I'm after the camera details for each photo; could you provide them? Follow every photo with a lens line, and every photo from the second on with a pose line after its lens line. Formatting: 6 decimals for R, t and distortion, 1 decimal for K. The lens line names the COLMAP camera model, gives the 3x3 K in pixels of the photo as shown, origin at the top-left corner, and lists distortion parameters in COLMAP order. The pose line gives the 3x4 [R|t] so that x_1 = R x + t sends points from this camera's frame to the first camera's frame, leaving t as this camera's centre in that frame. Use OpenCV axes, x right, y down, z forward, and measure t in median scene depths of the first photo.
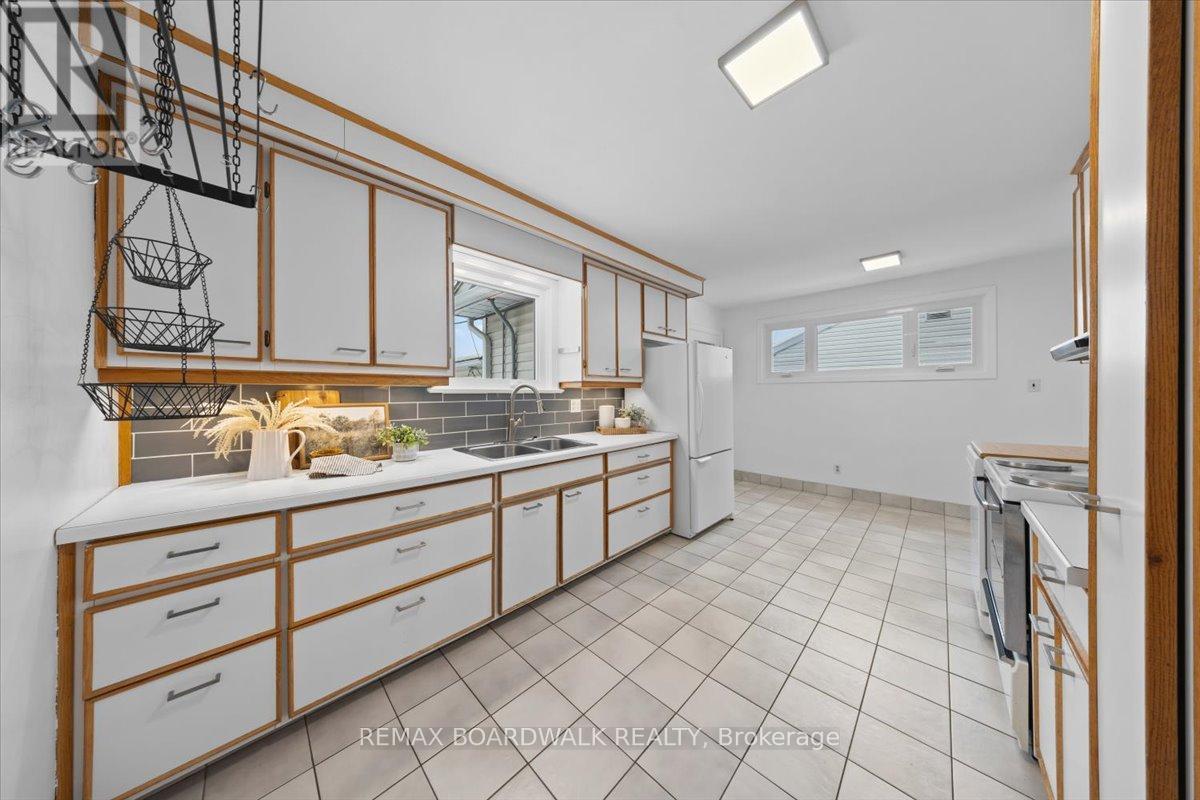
lens RADIAL K [[349.3, 0, 597.1], [0, 349.3, 393.6], [0, 0, 1]] dist [-0.000349, -0.000052]
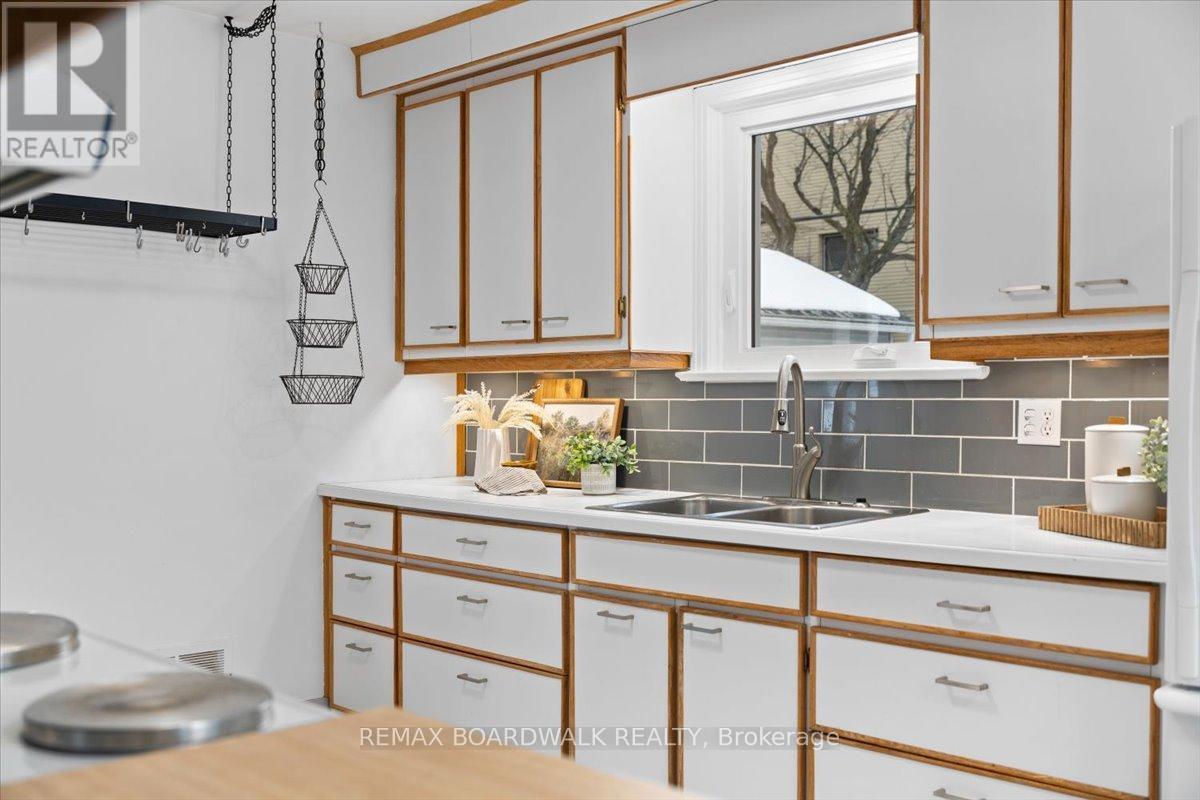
lens RADIAL K [[1217.7, 0, 599.2], [0, 1217.7, 440.2], [0, 0, 1]] dist [0.012858, -0.185944]
pose [[-0.006290, 0.041060, -0.999137, 1.156937], [0.002932, 0.999153, 0.041042, 0.009533], [0.999976, -0.002671, -0.006405, 0.767407]]
